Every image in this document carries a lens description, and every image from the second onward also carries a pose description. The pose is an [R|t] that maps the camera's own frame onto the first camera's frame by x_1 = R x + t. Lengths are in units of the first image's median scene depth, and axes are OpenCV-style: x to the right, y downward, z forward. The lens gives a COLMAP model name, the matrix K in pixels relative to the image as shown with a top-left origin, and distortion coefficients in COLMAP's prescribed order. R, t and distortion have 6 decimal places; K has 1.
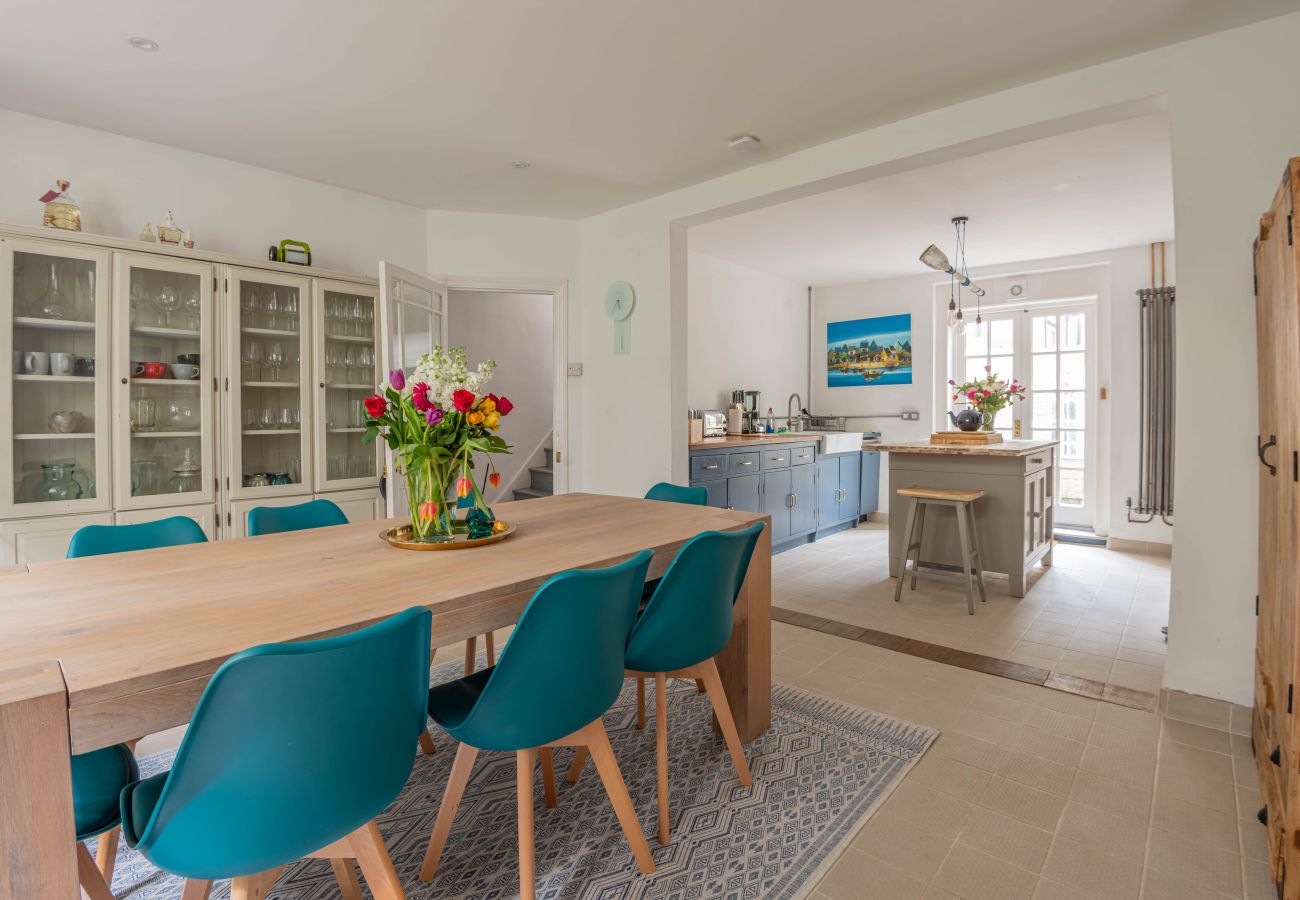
lens RADIAL K [[613.3, 0, 672.0], [0, 613.3, 425.1], [0, 0, 1]] dist [-0.032397, -0.000186]
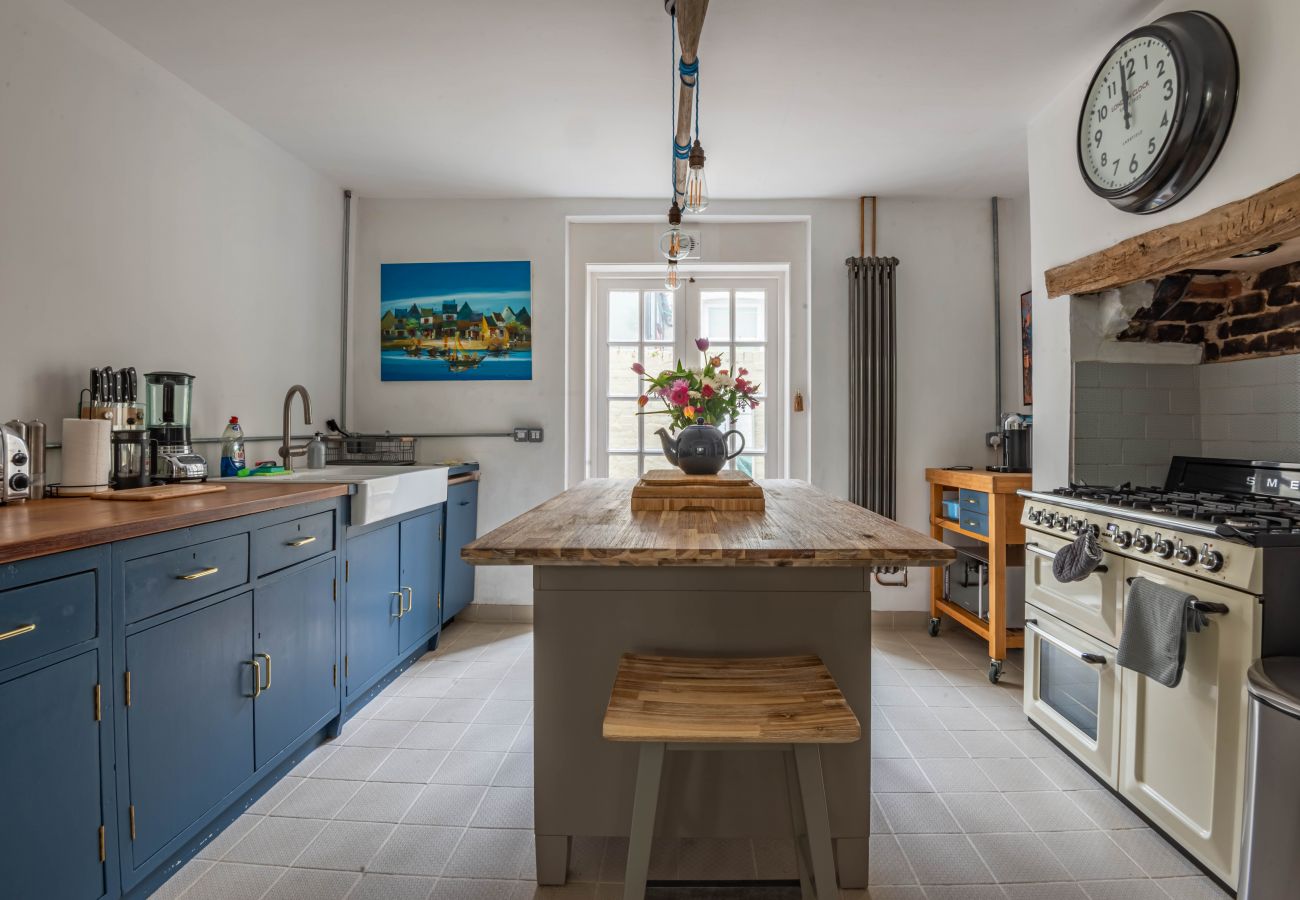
lens RADIAL K [[613.3, 0, 672.0], [0, 613.3, 425.1], [0, 0, 1]] dist [-0.032397, -0.000186]
pose [[0.784854, 0.006882, 0.619643, 0.133820], [0.006602, 0.999789, -0.019465, -0.011607], [-0.619646, 0.019368, 0.784642, 0.454346]]
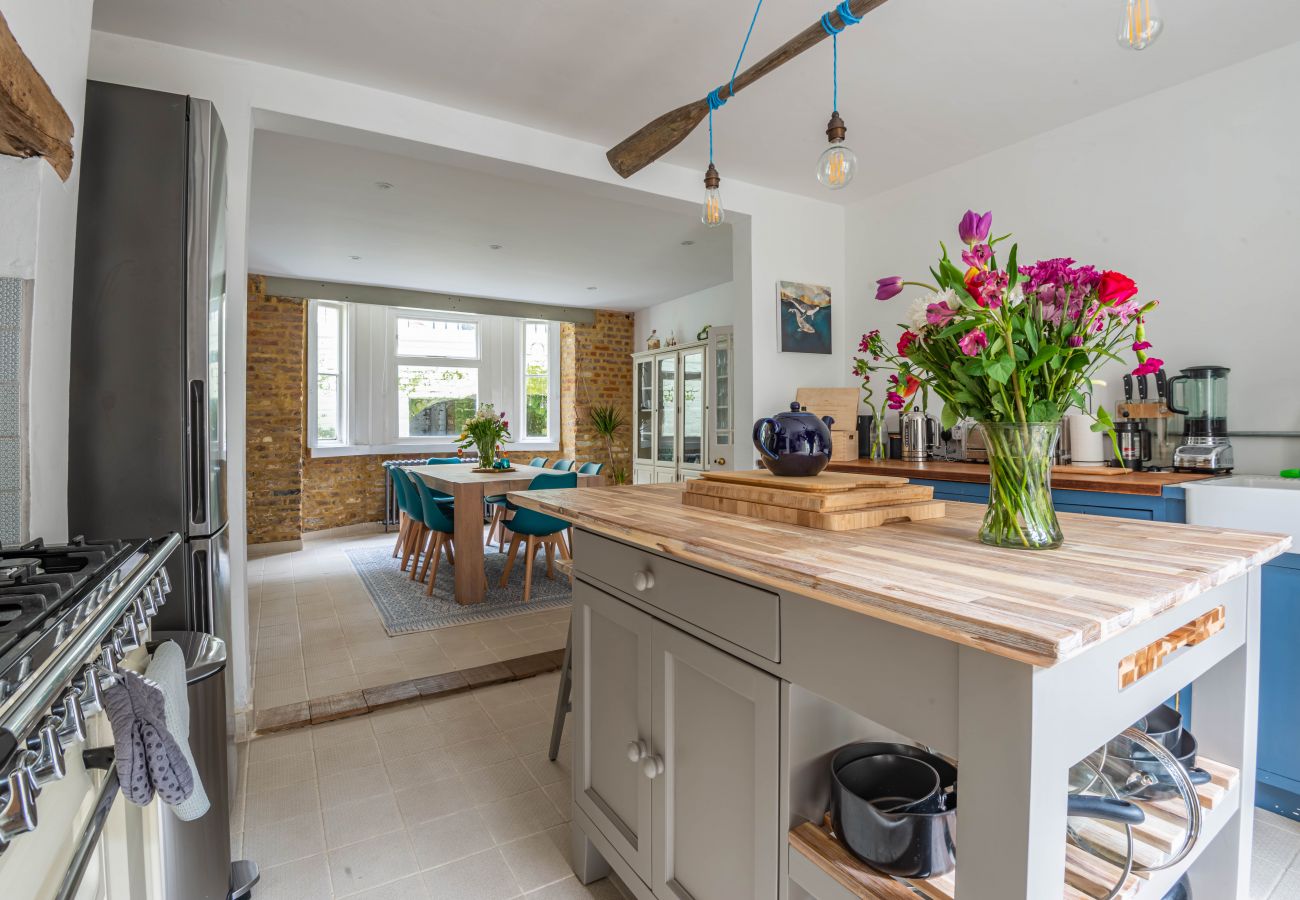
lens RADIAL K [[613.3, 0, 672.0], [0, 613.3, 425.1], [0, 0, 1]] dist [-0.032397, -0.000186]
pose [[-0.273681, 0.006652, -0.961797, 0.586288], [-0.012481, 0.999867, 0.010466, -0.015447], [0.961739, 0.014869, -0.273562, 0.712386]]
